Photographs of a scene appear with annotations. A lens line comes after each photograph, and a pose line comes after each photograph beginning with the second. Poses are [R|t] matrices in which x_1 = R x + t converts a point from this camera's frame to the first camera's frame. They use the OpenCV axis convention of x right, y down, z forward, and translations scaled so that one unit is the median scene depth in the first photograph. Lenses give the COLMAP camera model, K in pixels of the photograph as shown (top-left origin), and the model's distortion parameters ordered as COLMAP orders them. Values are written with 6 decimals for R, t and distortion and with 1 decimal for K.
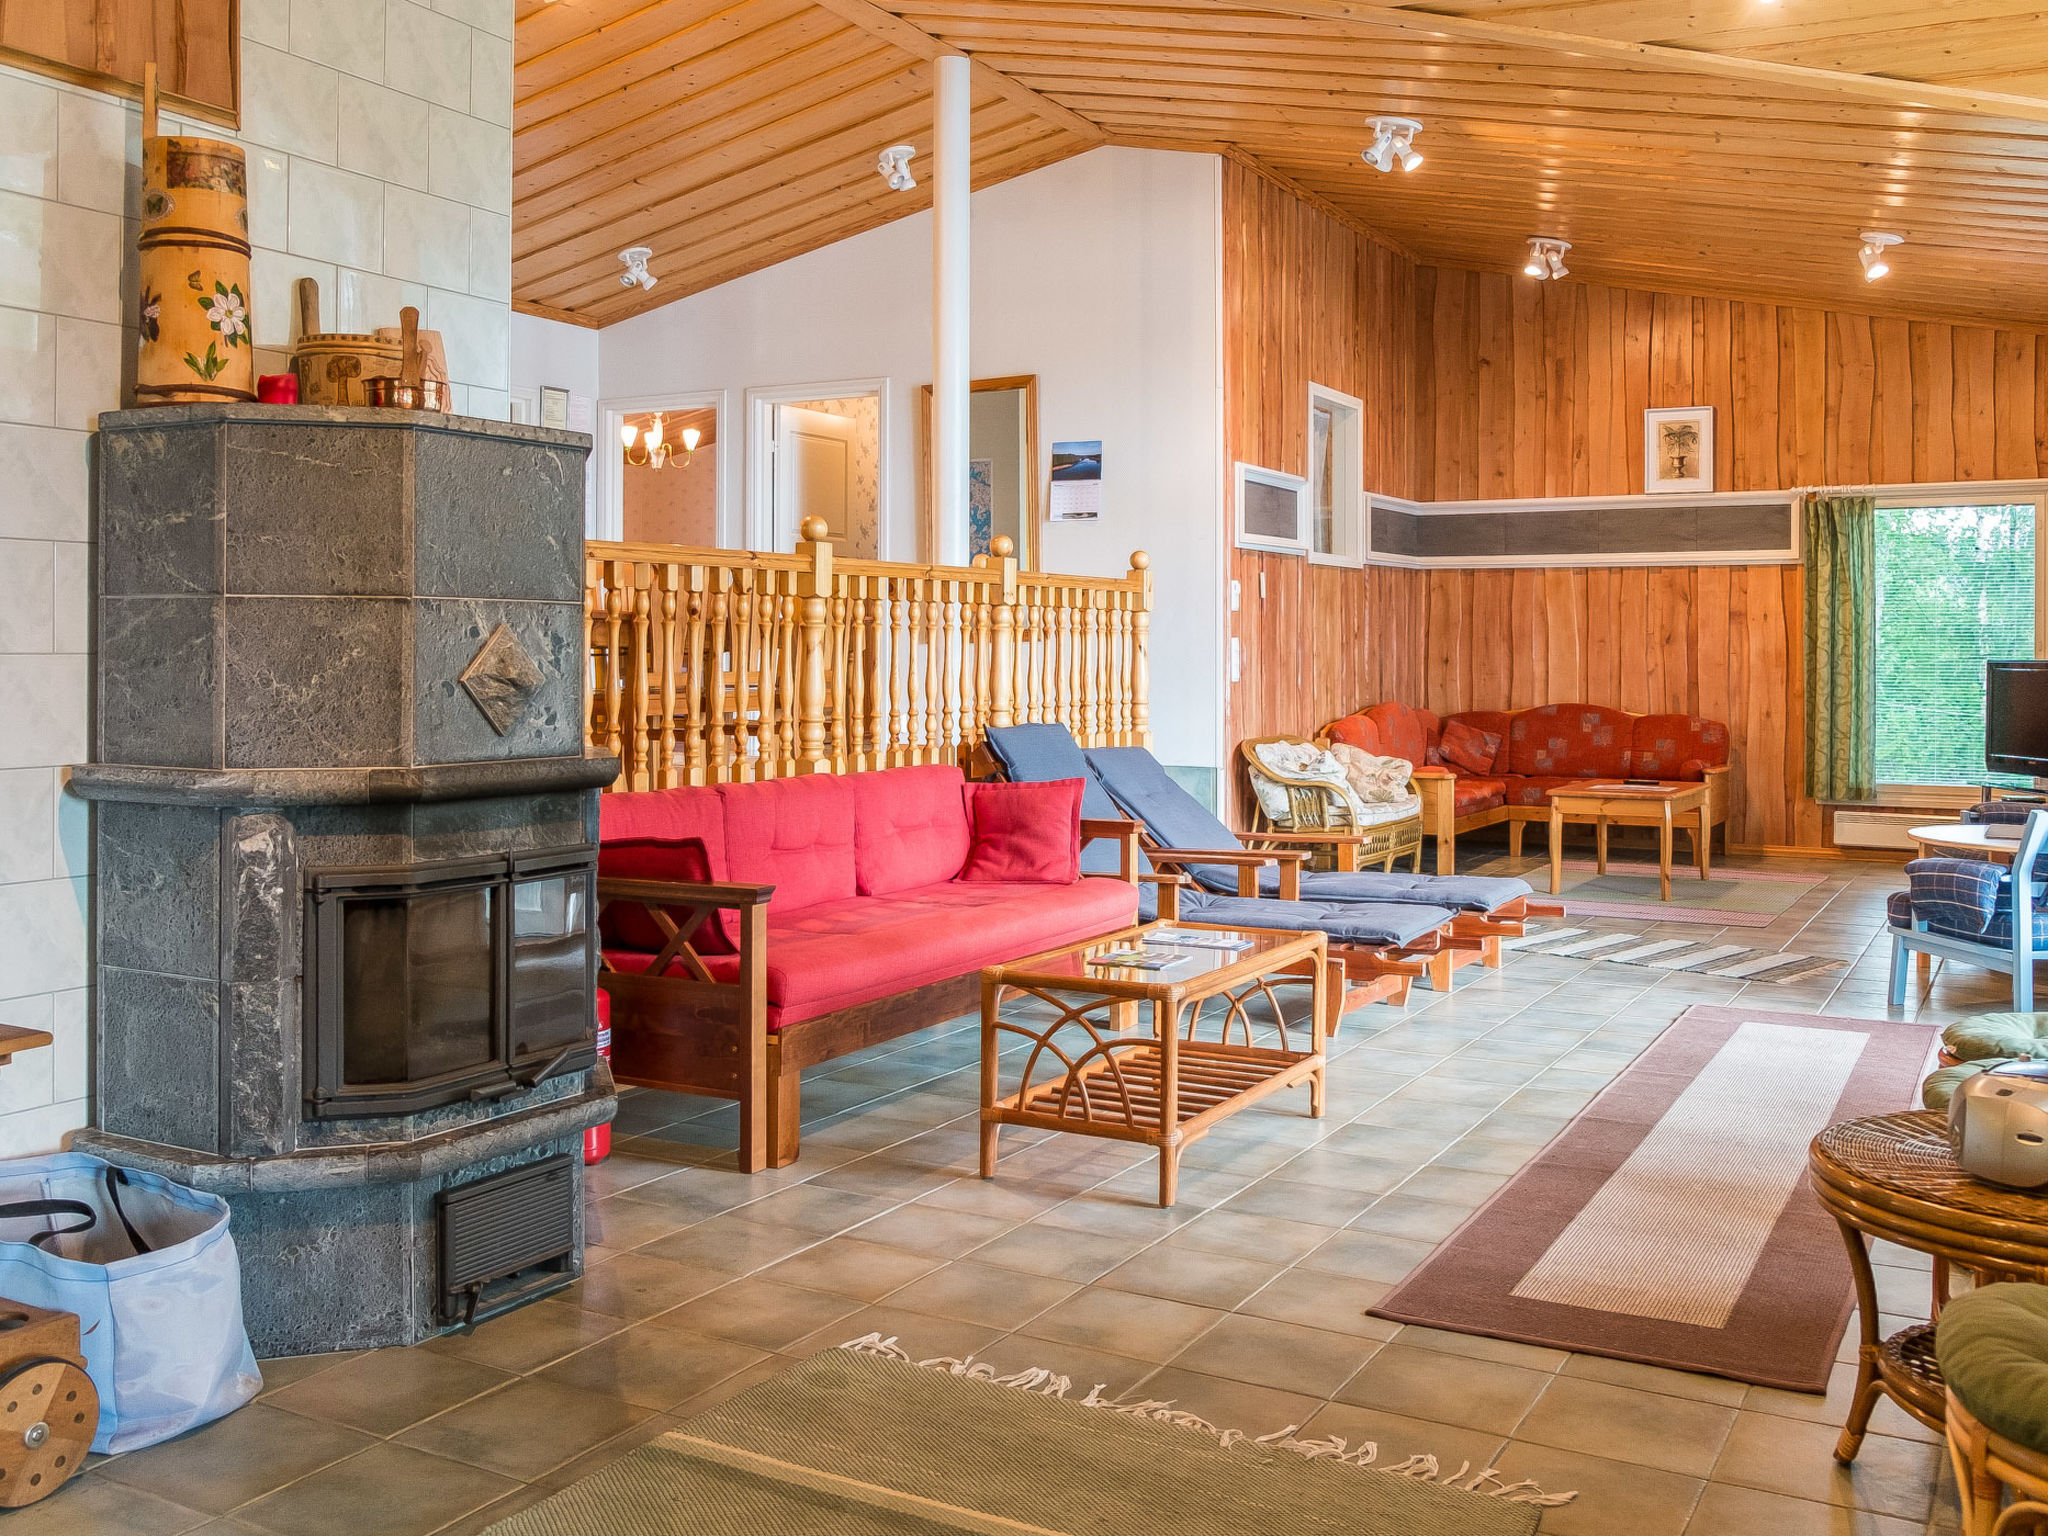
lens RADIAL K [[1892.5, 0, 896.4], [0, 1892.5, 653.4], [0, 0, 1]] dist [-0.030723, 0.019271]
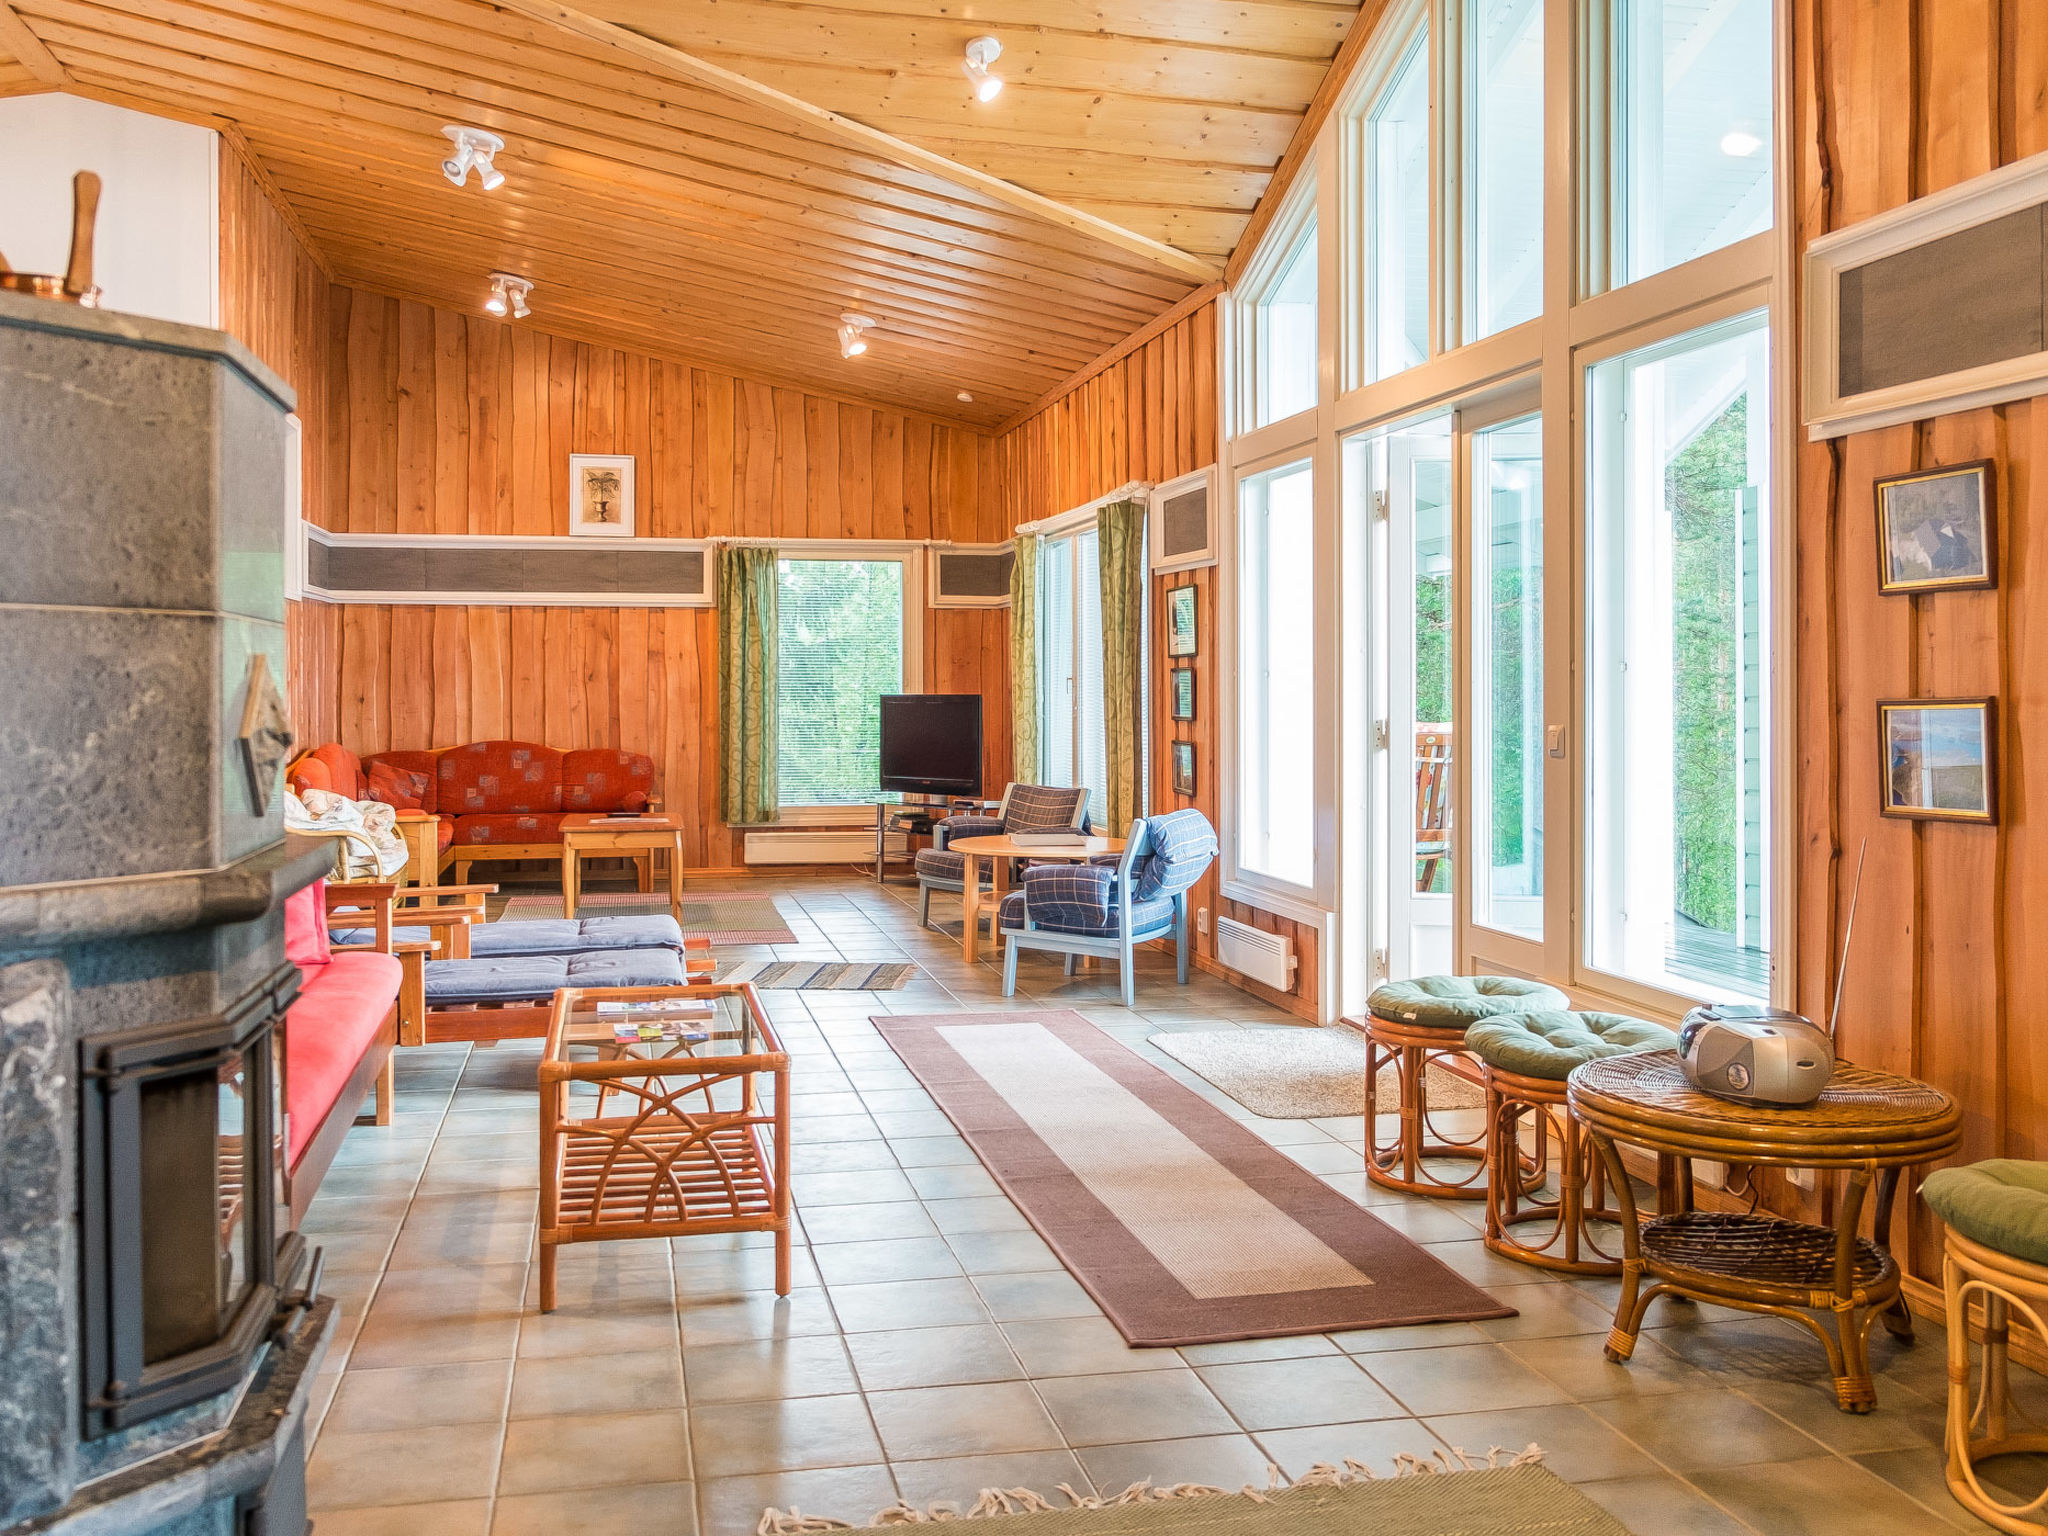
lens RADIAL K [[1892.5, 0, 960.8], [0, 1892.5, 689.4], [0, 0, 1]] dist [-0.030723, 0.019271]
pose [[0.730721, -0.004181, 0.682663, -0.163512], [0.004730, 0.999988, 0.001061, -0.000771], [-0.682660, 0.002454, 0.730732, 0.105553]]
